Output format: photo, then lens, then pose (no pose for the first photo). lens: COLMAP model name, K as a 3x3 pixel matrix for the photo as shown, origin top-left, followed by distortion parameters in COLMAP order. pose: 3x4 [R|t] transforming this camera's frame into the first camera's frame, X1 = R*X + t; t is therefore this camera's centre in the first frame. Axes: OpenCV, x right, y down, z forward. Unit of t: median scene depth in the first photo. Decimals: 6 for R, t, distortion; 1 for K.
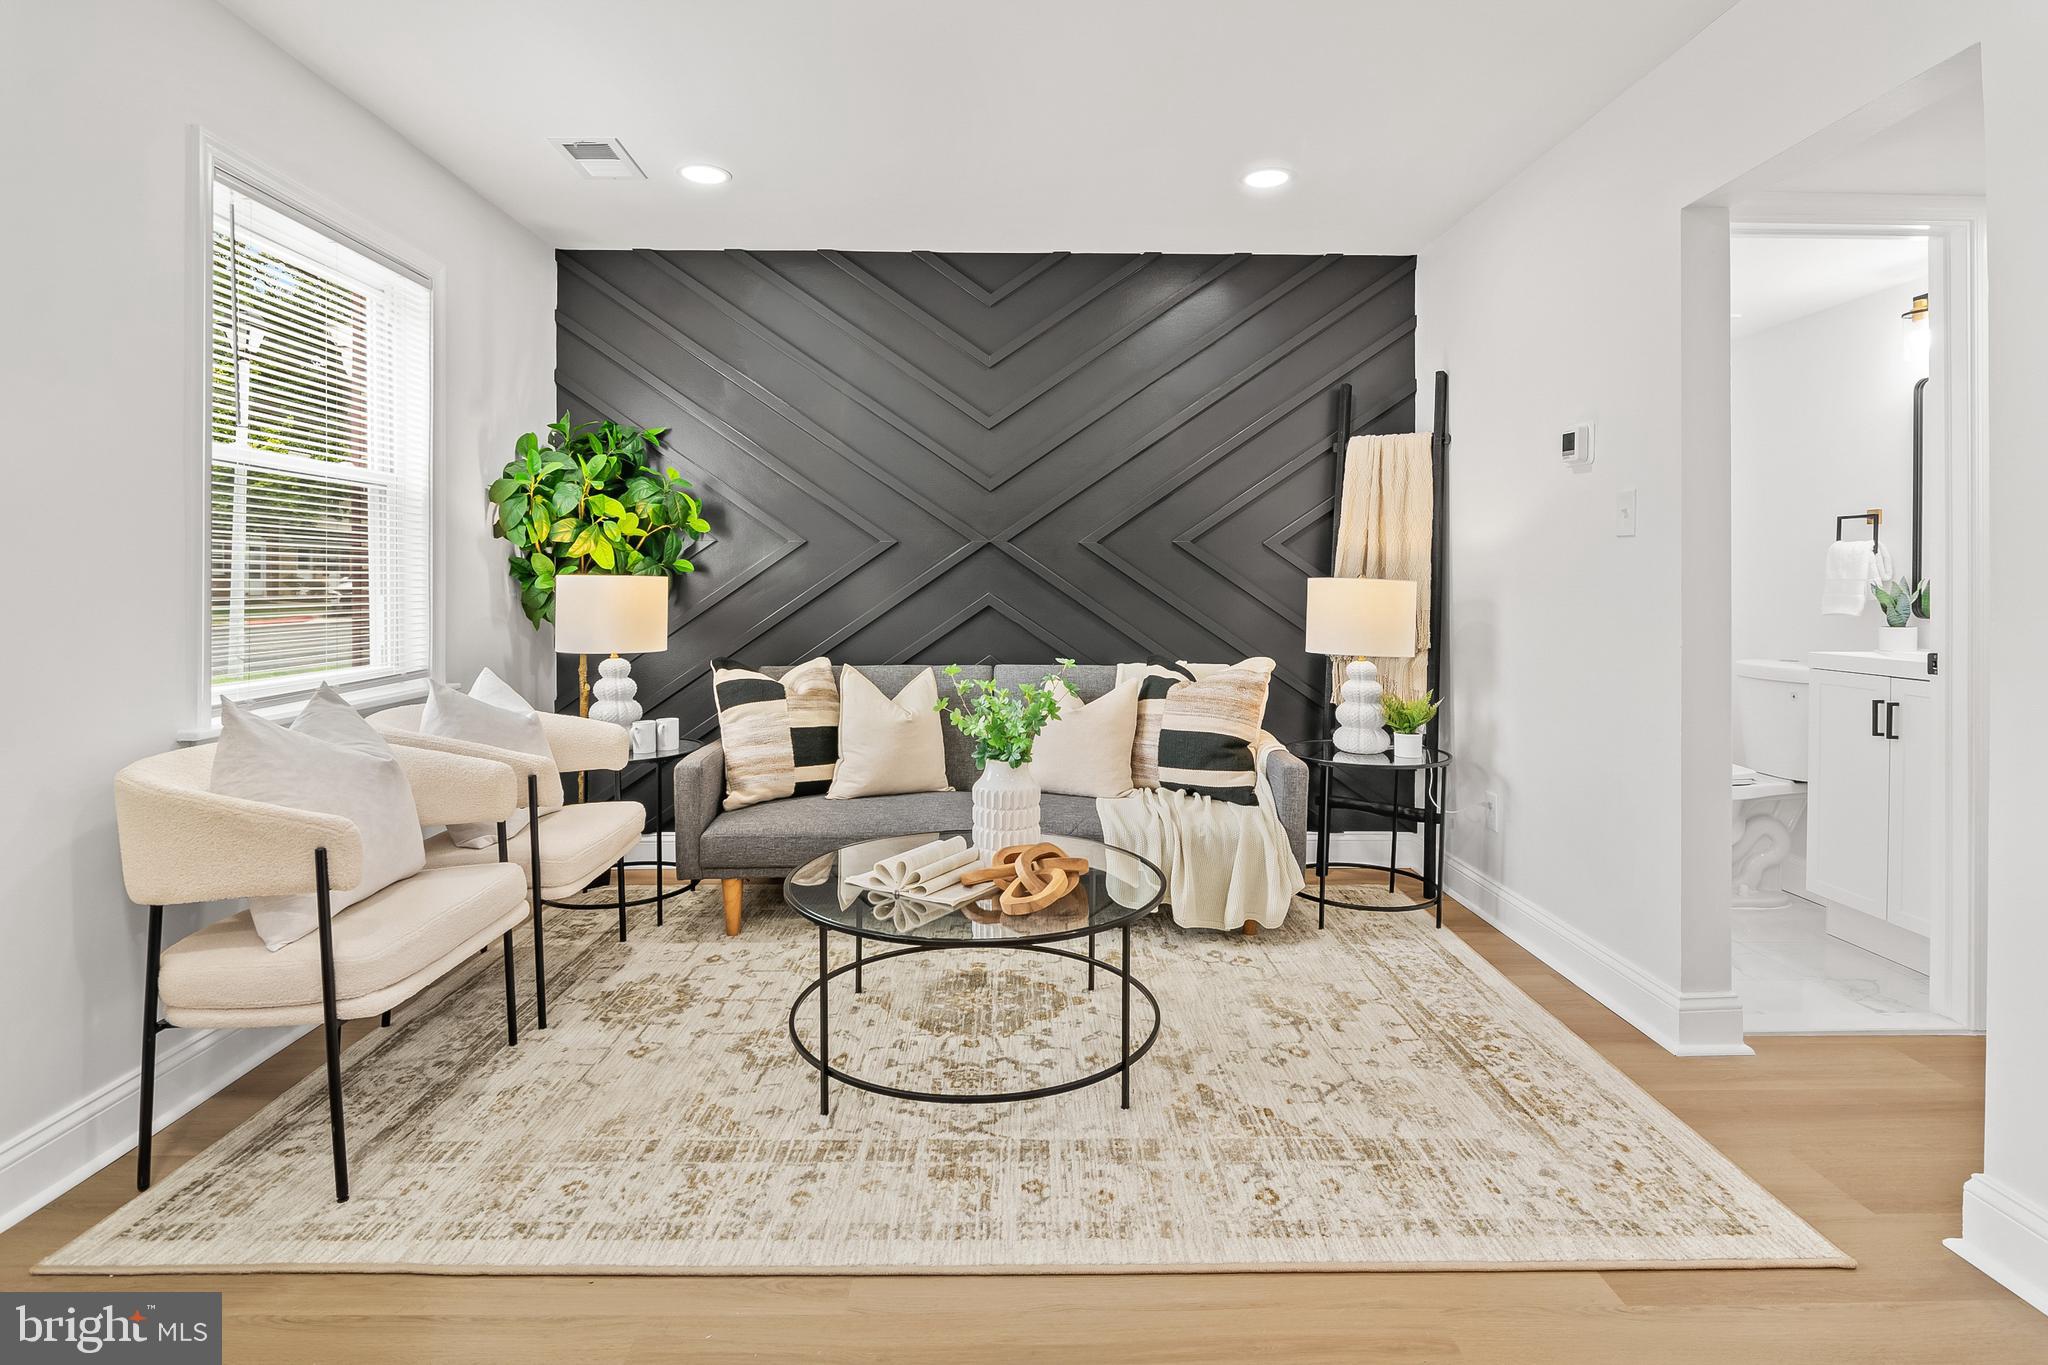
lens RADIAL K [[1022.4, 0, 1018.4], [0, 1022.4, 590.4], [0, 0, 1]] dist [-0.009204, -0.002191]
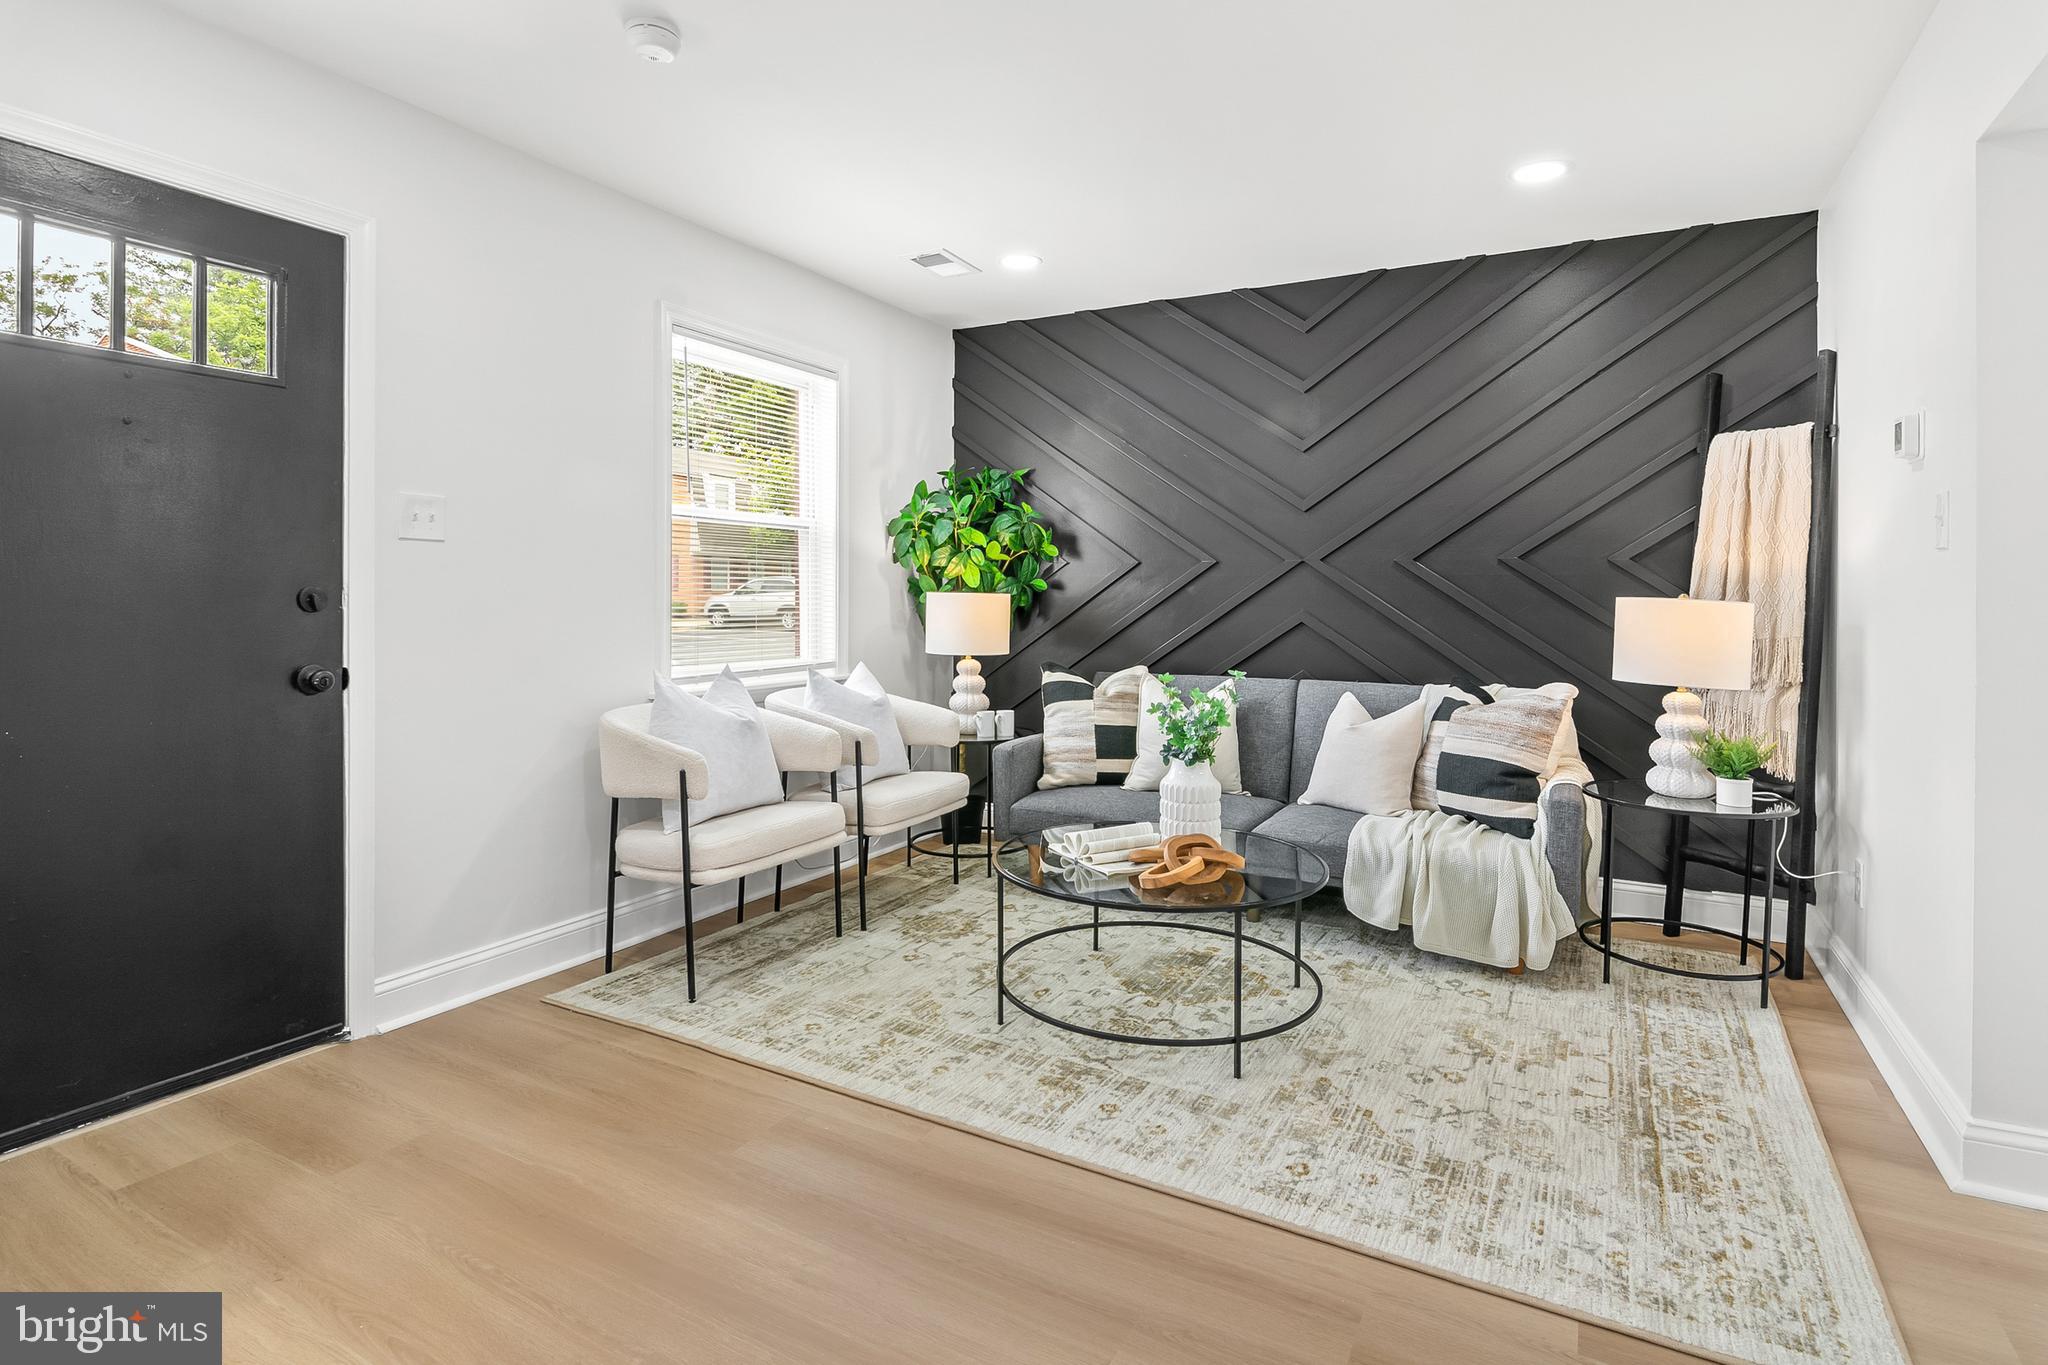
lens RADIAL K [[1022.4, 0, 1020.1], [0, 1022.4, 608.5], [0, 0, 1]] dist [-0.009204, -0.002191]
pose [[0.866911, 0.010756, -0.498347, 0.307943], [-0.009135, 0.999942, 0.005690, -0.003488], [0.498379, -0.000380, 0.866959, -0.052270]]
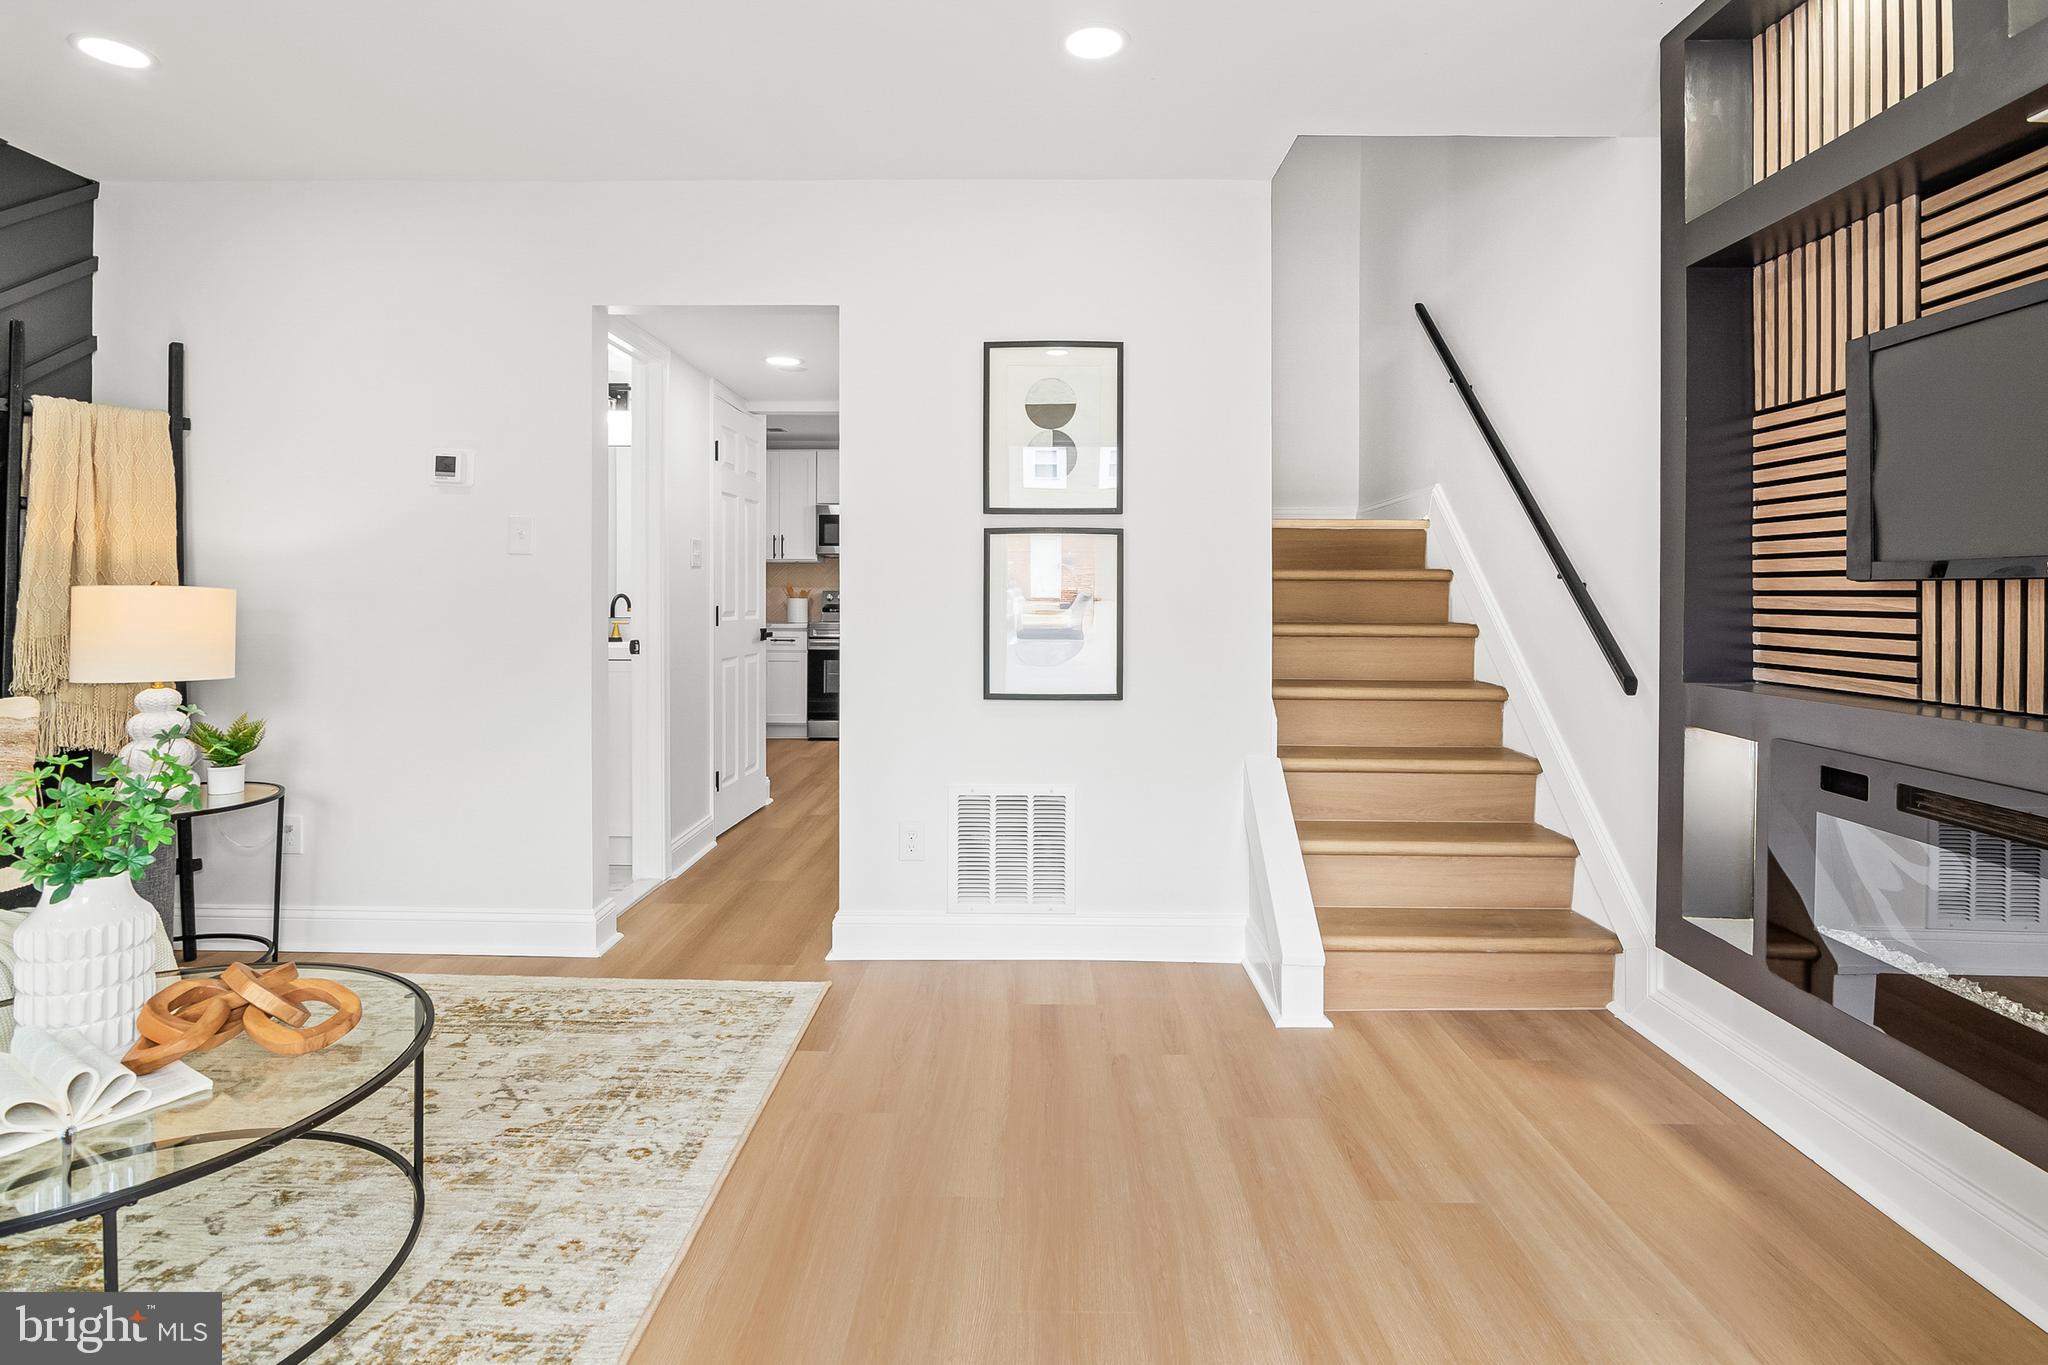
lens RADIAL K [[1022.4, 0, 1023.5], [0, 1022.4, 589.2], [0, 0, 1]] dist [-0.009204, -0.002191]
pose [[0.023027, 0.001923, 0.999733, -0.503214], [-0.000212, 0.999998, -0.001919, -0.009181], [-0.999735, -0.000168, 0.023028, 0.328820]]
